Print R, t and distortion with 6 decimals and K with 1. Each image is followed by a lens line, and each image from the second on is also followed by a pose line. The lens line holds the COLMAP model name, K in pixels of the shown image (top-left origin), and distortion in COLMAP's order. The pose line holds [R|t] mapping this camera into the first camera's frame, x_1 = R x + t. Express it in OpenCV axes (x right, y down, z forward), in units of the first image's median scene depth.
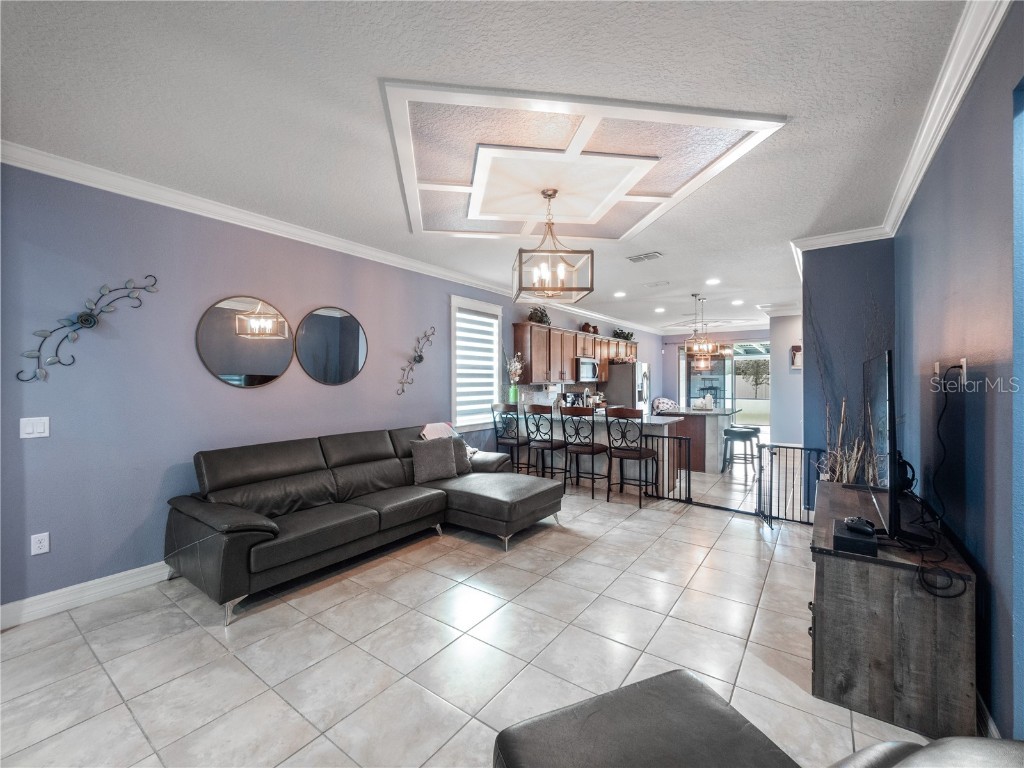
lens RADIAL K [[432.7, 0, 504.9], [0, 432.7, 382.1], [0, 0, 1]] dist [0.013272, -0.006910]
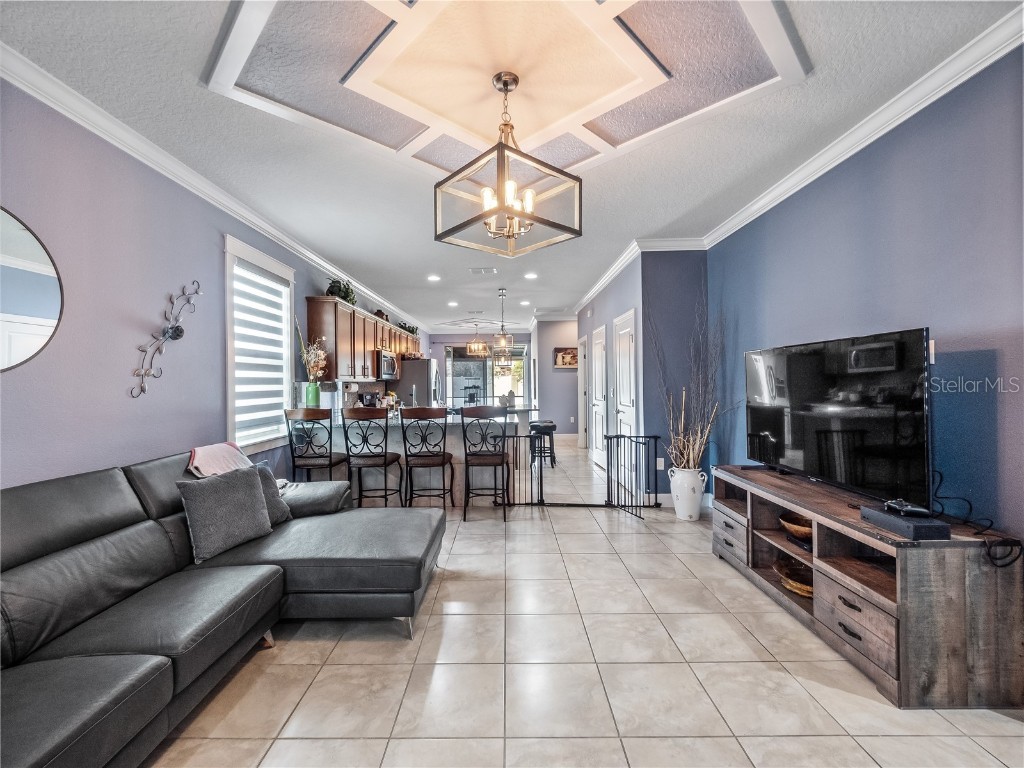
lens RADIAL K [[432.7, 0, 504.9], [0, 432.7, 382.1], [0, 0, 1]] dist [0.013272, -0.006910]
pose [[0.808157, -0.006720, 0.588929, -0.180626], [0.011632, 0.999922, -0.004552, 0.017284], [-0.588853, 0.010529, 0.808172, 0.288308]]
